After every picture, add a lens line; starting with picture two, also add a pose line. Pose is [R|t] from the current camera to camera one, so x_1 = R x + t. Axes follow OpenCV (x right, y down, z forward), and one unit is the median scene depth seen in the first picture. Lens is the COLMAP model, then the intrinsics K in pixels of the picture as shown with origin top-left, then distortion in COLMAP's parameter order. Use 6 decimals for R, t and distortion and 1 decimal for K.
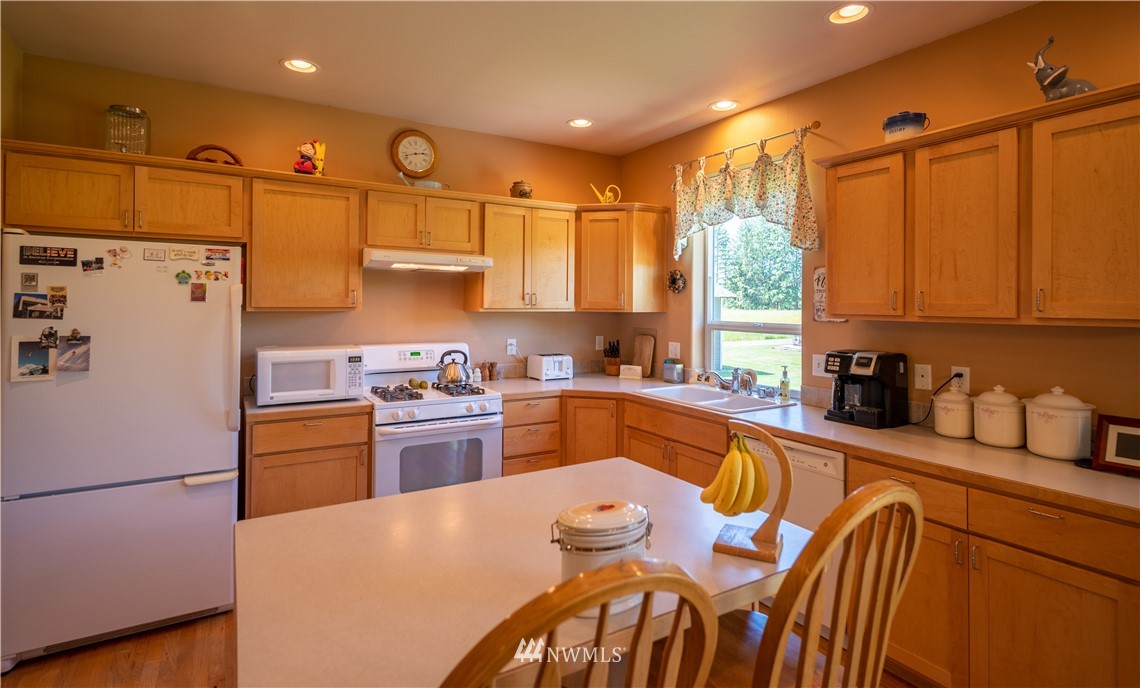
lens RADIAL K [[519.4, 0, 544.7], [0, 519.4, 300.8], [0, 0, 1]] dist [0.000174, 0.000224]
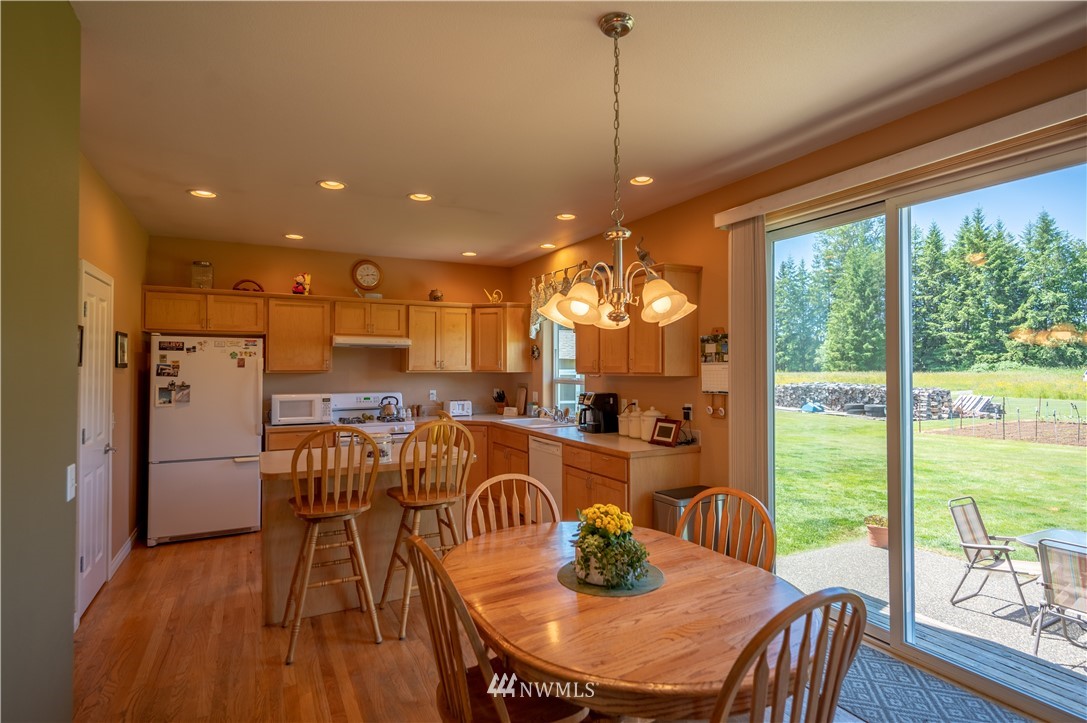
lens RADIAL K [[559.4, 0, 550.2], [0, 559.4, 358.1], [0, 0, 1]] dist [0.006625, 0.001029]
pose [[0.998504, -0.008186, -0.054069, 0.461298], [0.007582, 0.999907, -0.011361, -0.001076], [0.054157, 0.010934, 0.998473, -0.792579]]
